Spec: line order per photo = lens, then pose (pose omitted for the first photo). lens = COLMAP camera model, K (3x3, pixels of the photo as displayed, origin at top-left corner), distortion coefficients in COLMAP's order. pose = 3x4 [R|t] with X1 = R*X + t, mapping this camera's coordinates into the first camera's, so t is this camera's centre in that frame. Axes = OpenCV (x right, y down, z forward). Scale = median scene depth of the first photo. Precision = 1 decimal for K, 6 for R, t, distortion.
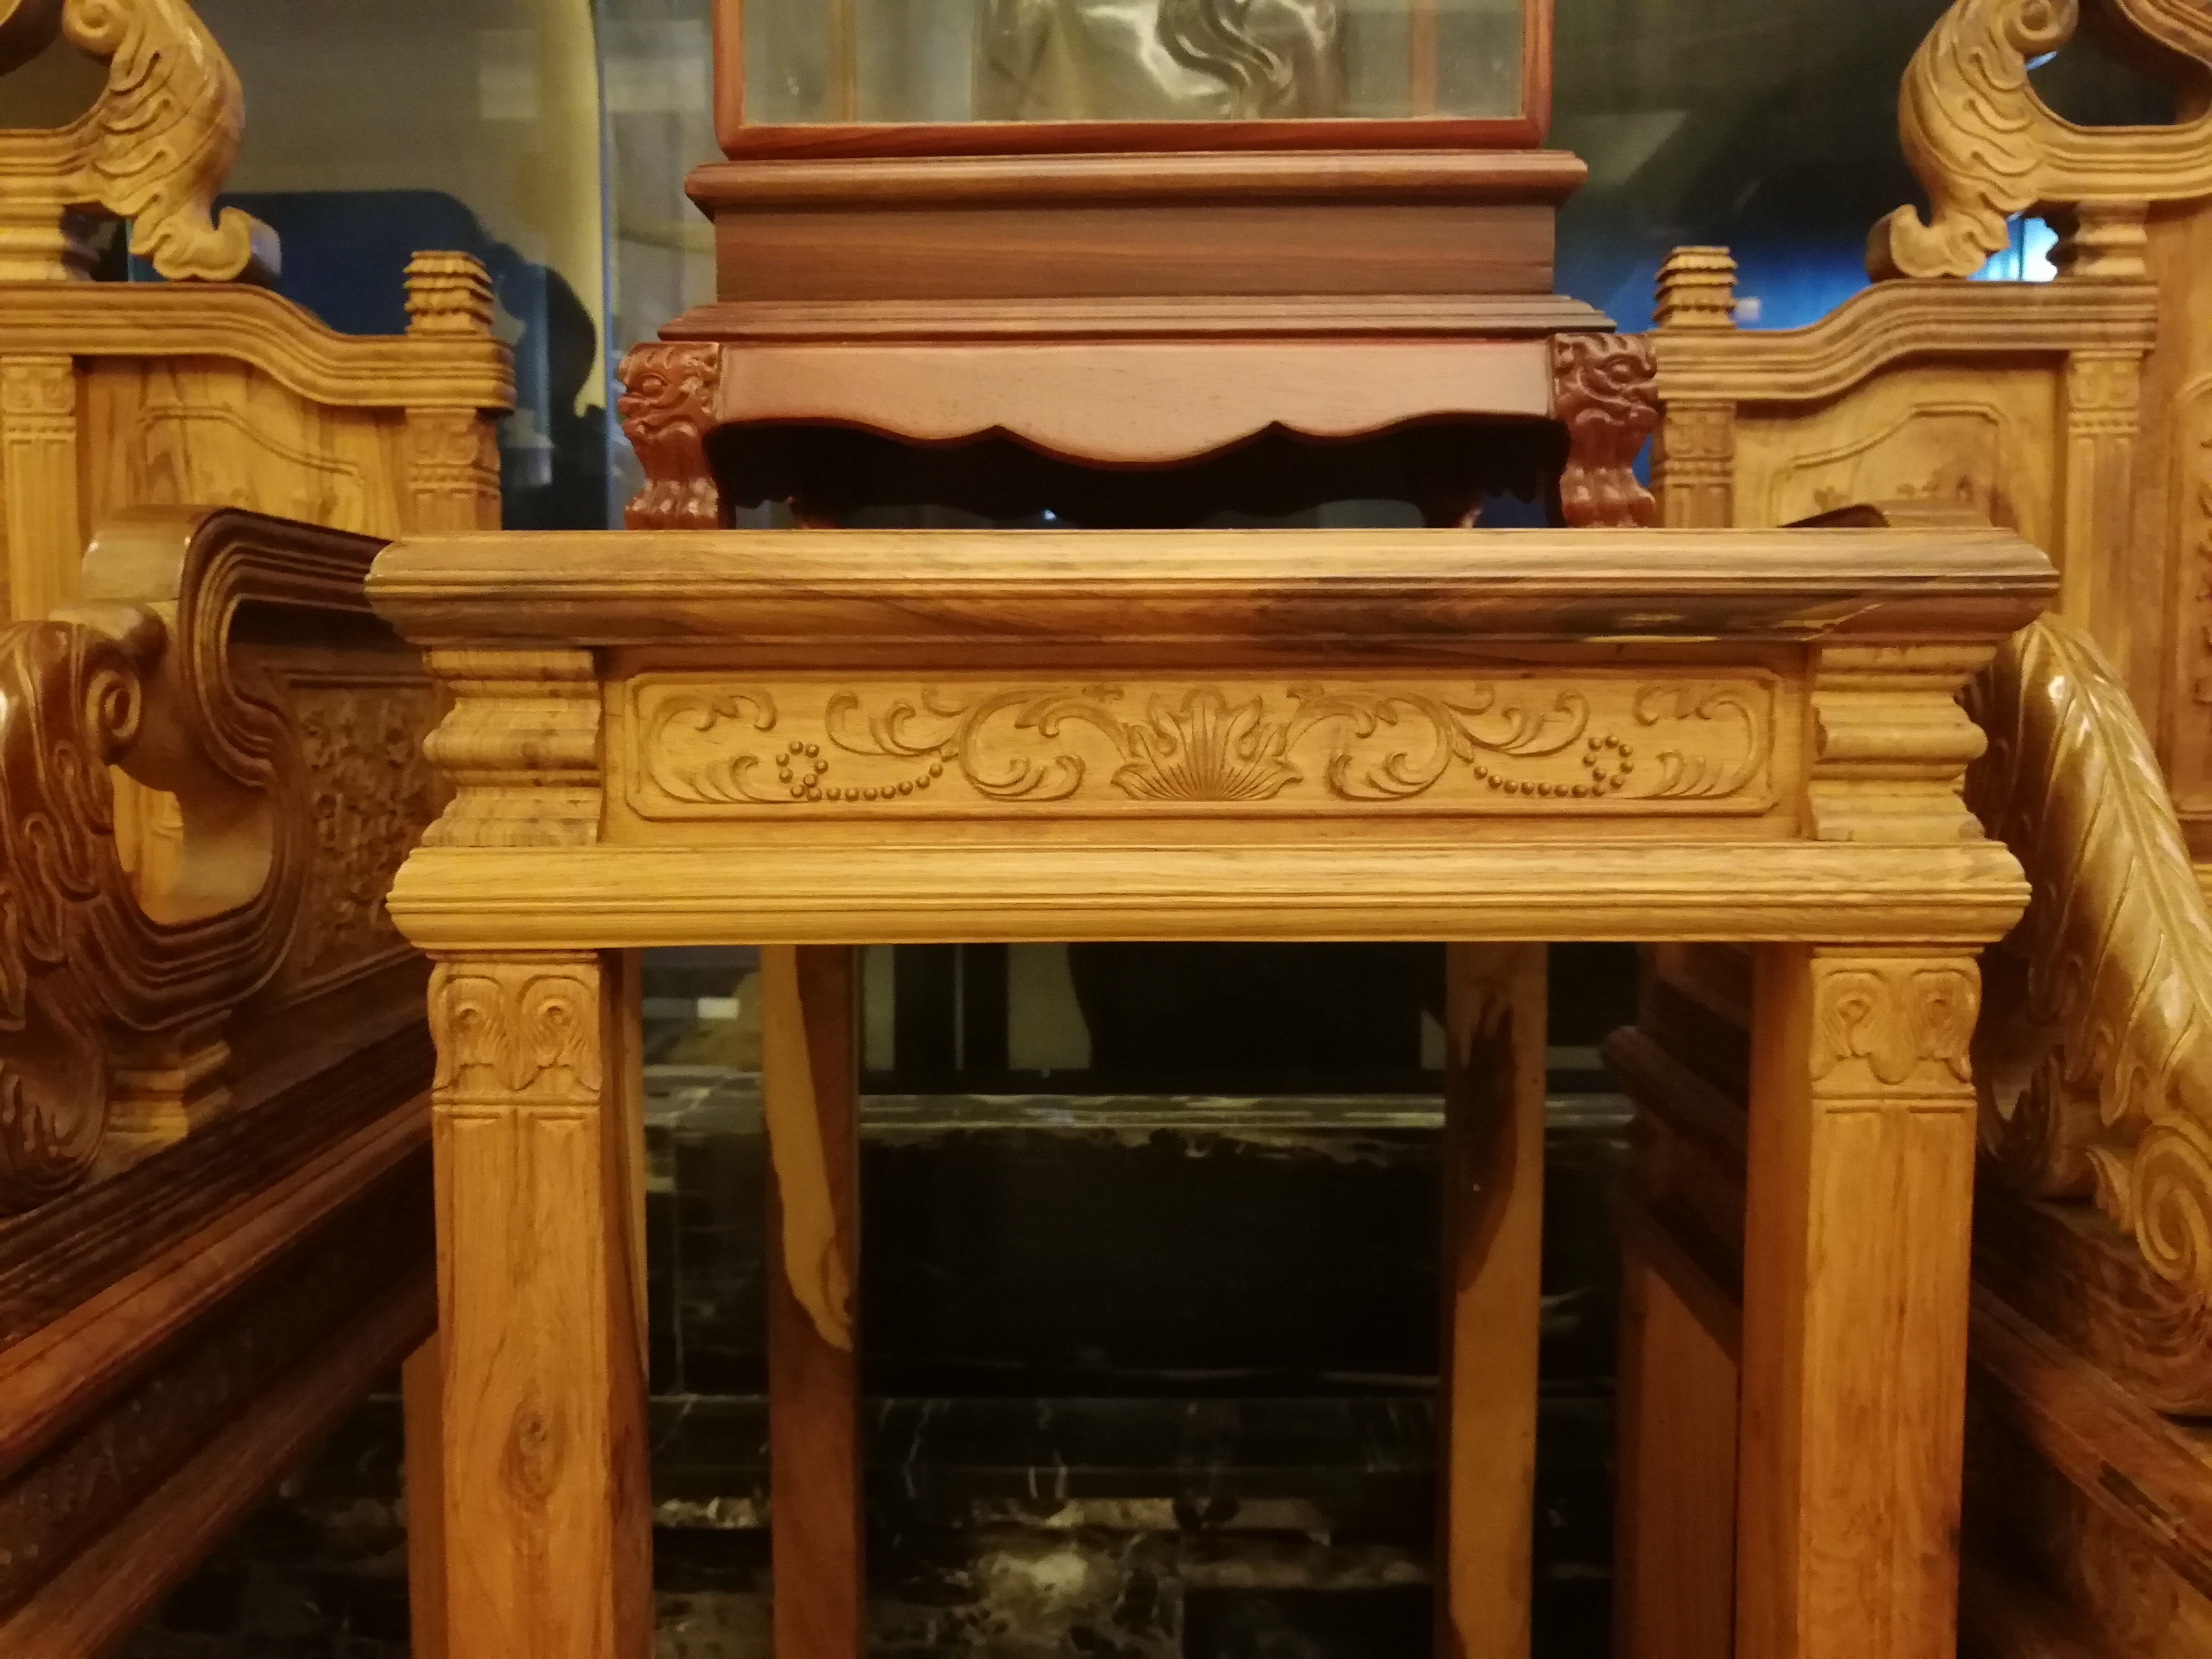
lens RADIAL K [[1817.0, 0, 1106.0], [0, 1817.0, 829.5], [0, 0, 1]] dist [-0.007562, 0.013730]
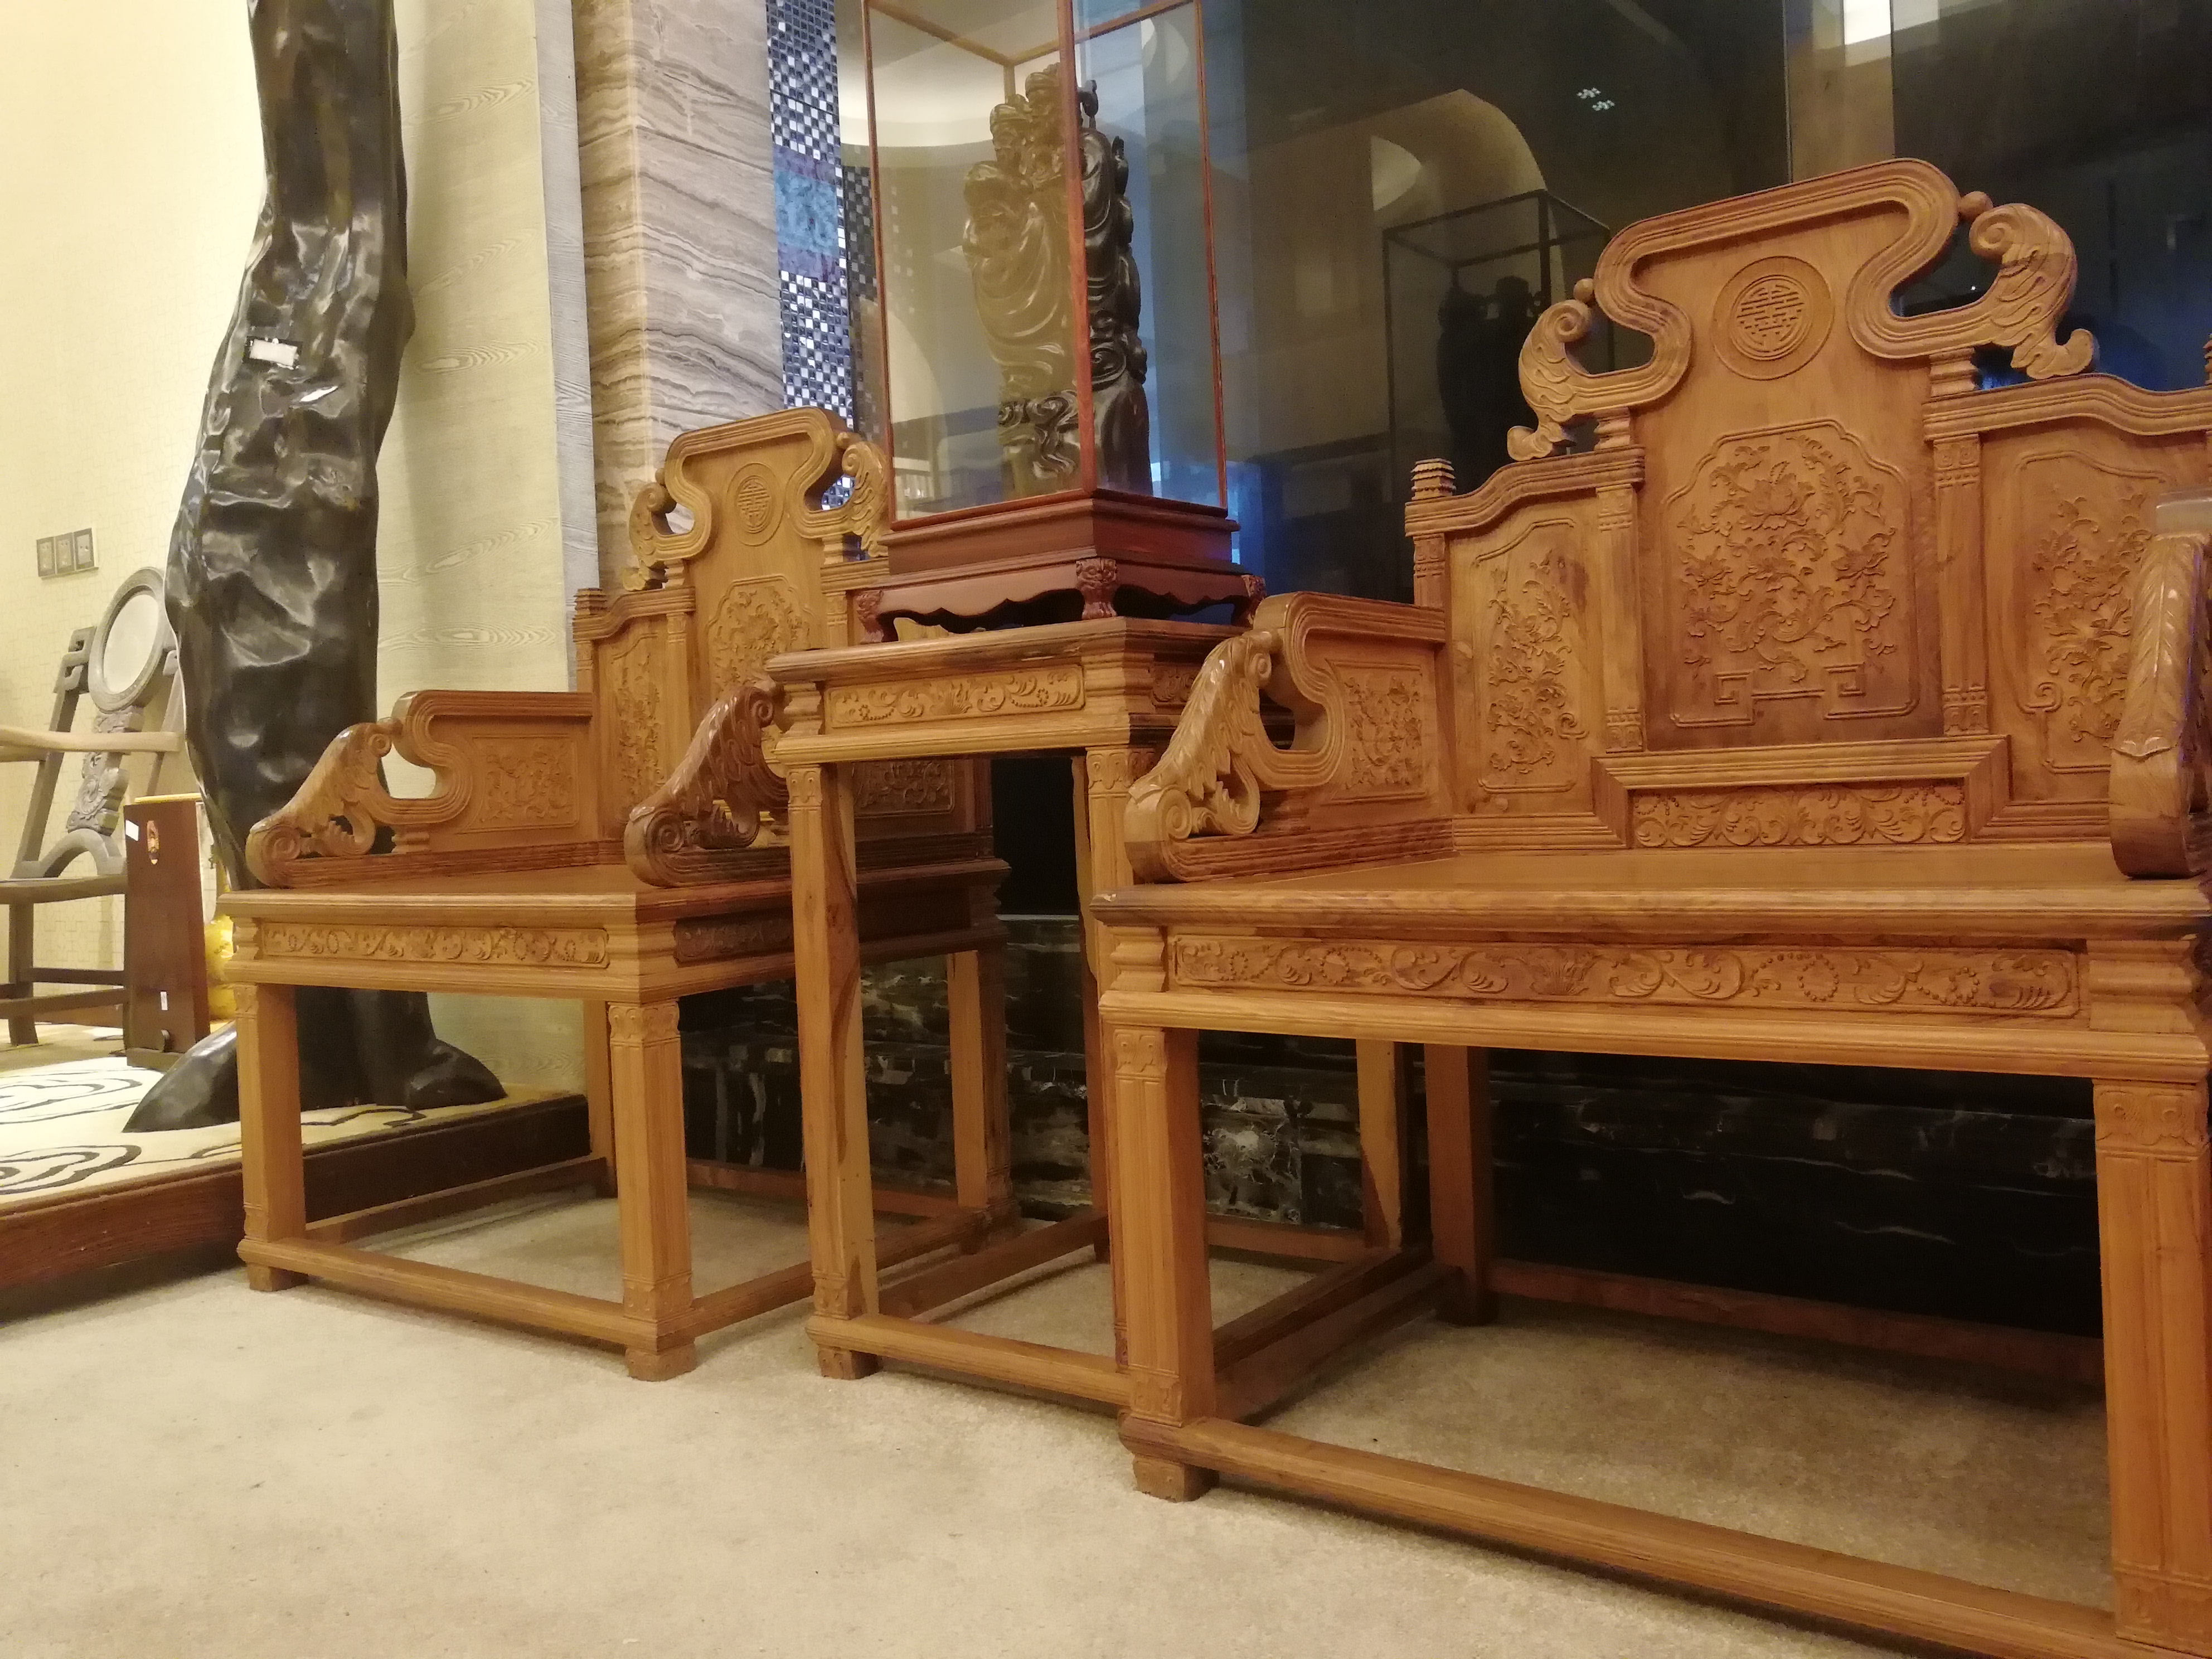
lens RADIAL K [[1785.2, 0, 1106.0], [0, 1785.2, 829.5], [0, 0, 1]] dist [0.007065, 0.002880]
pose [[0.810869, -0.018592, -0.584932, 1.220618], [-0.005769, 0.999193, -0.039757, 0.180101], [0.585199, 0.035612, 0.810107, -0.839874]]
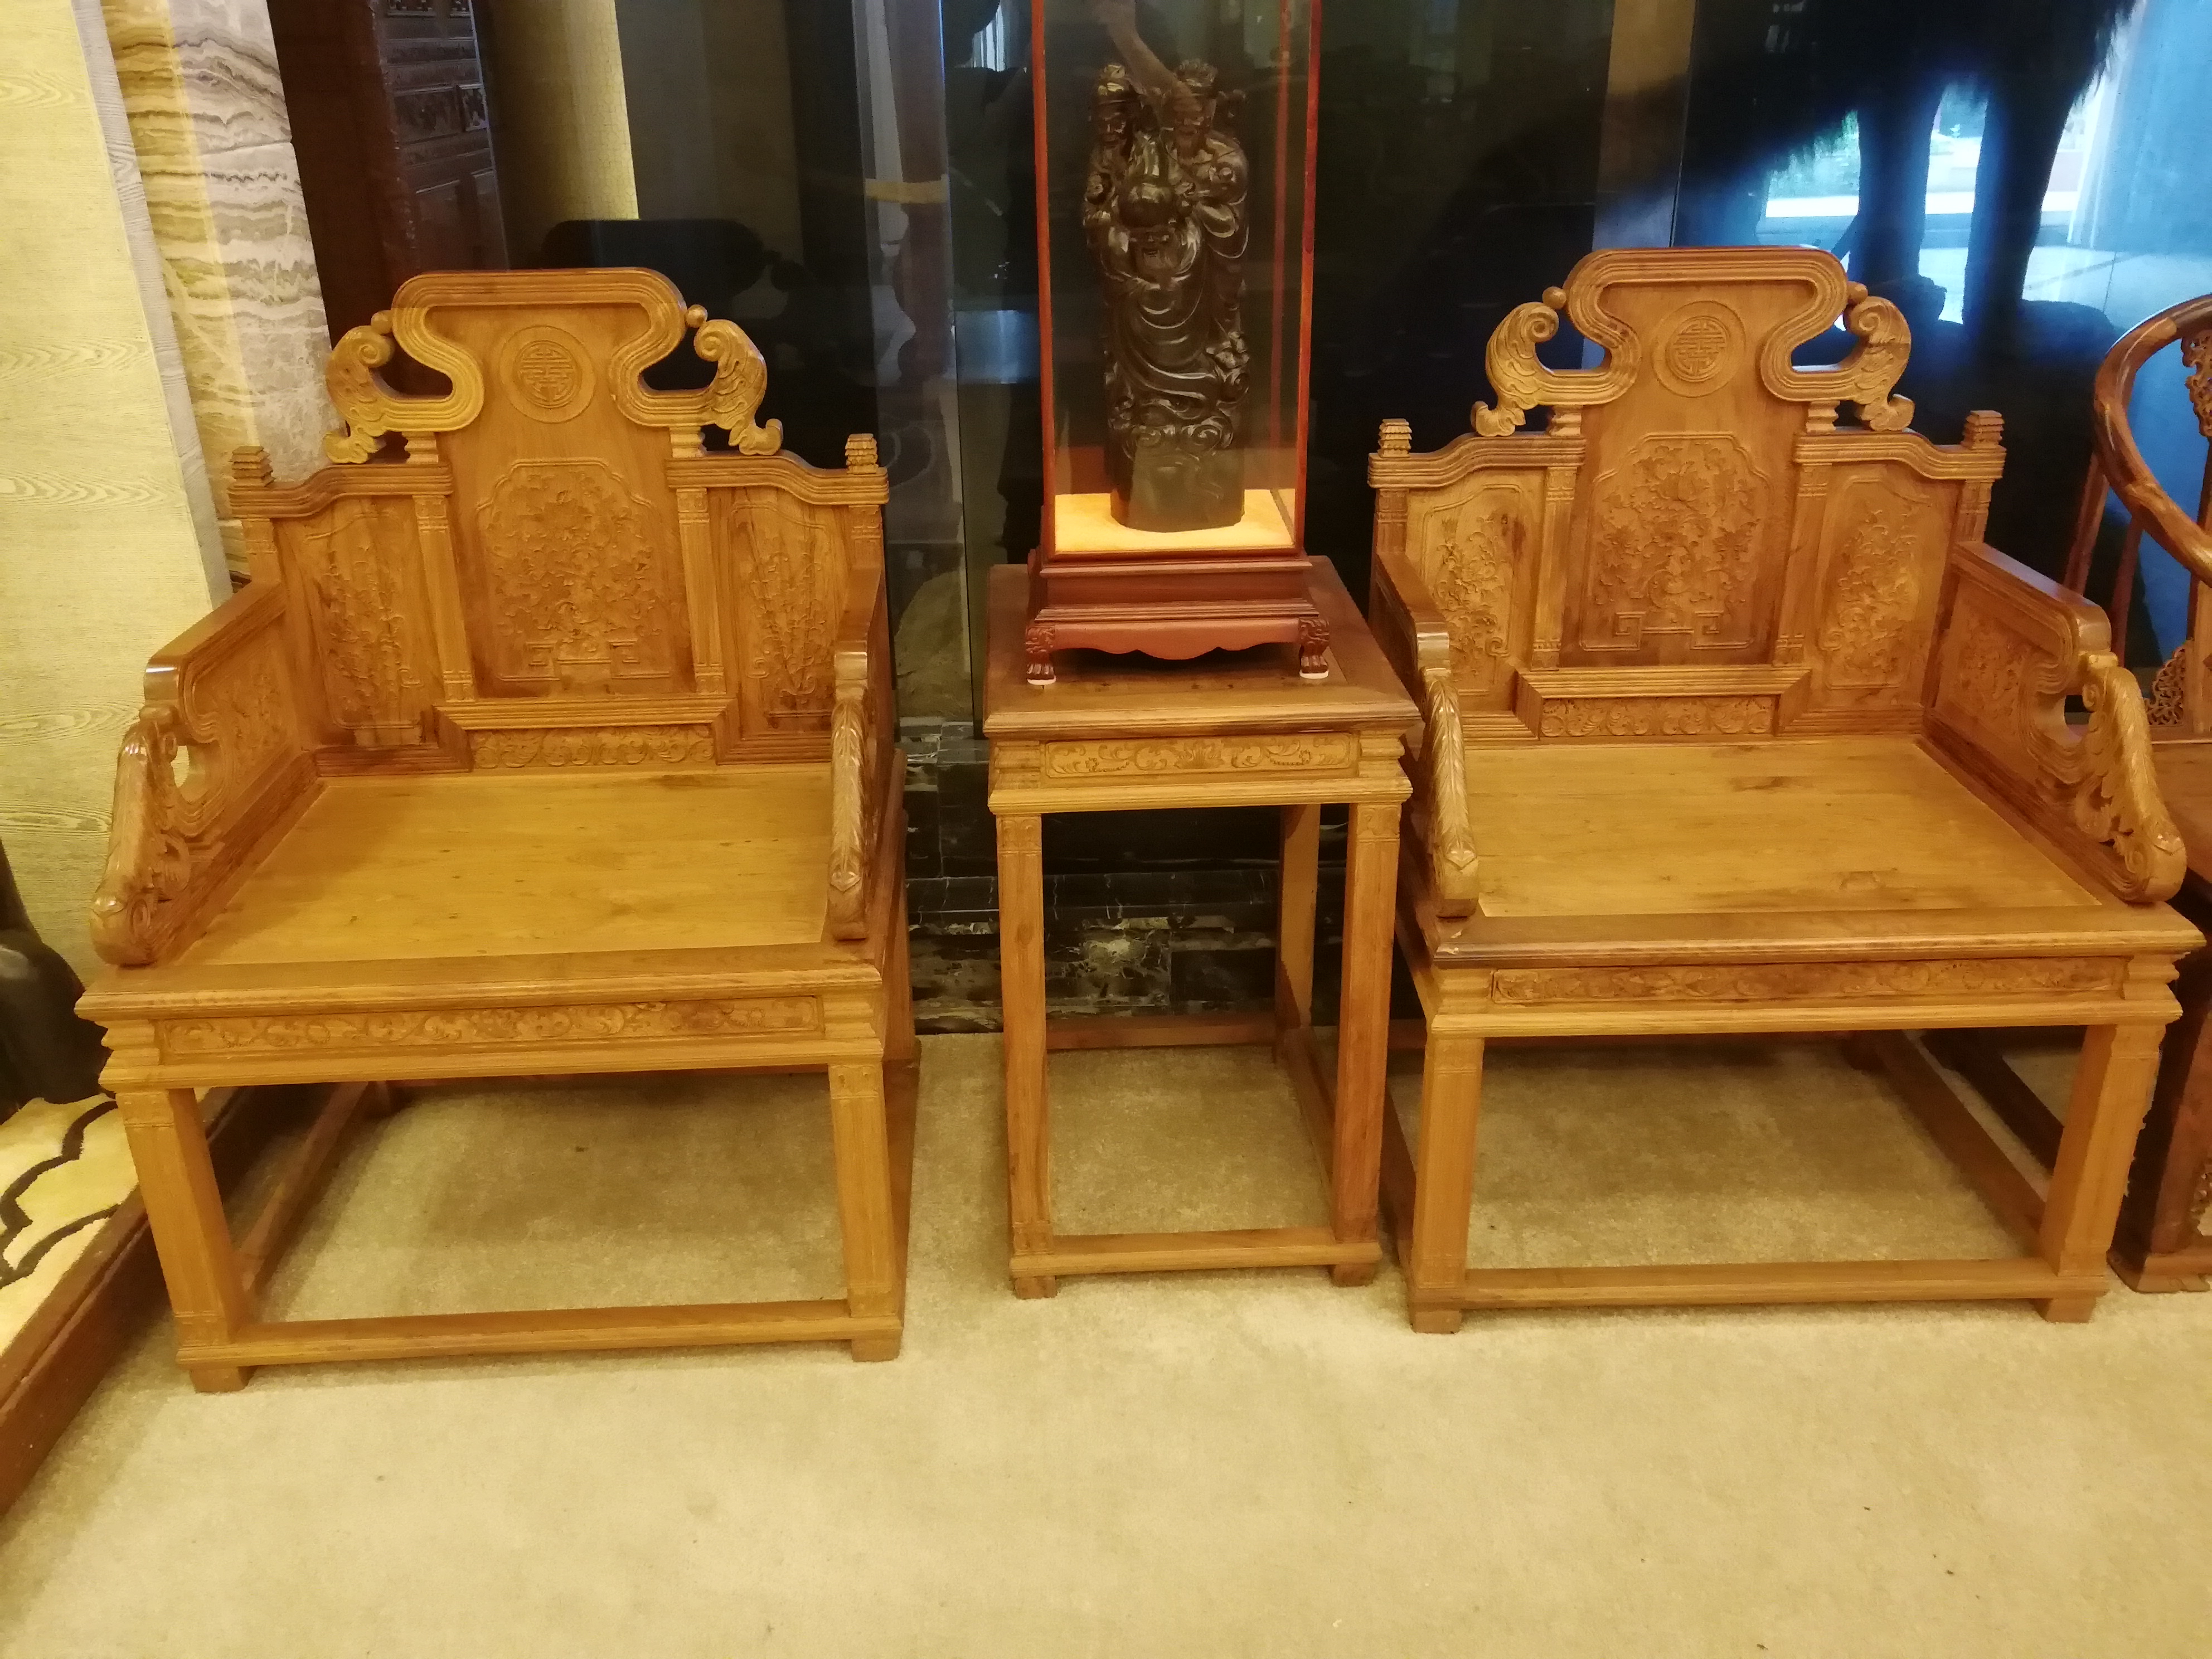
lens RADIAL K [[1785.2, 0, 1106.0], [0, 1785.2, 829.5], [0, 0, 1]] dist [0.007065, 0.002880]
pose [[0.998920, -0.027100, 0.037744, -0.150647], [0.012812, 0.941455, 0.336895, -0.615586], [-0.044664, -0.336047, 0.940786, -1.347327]]
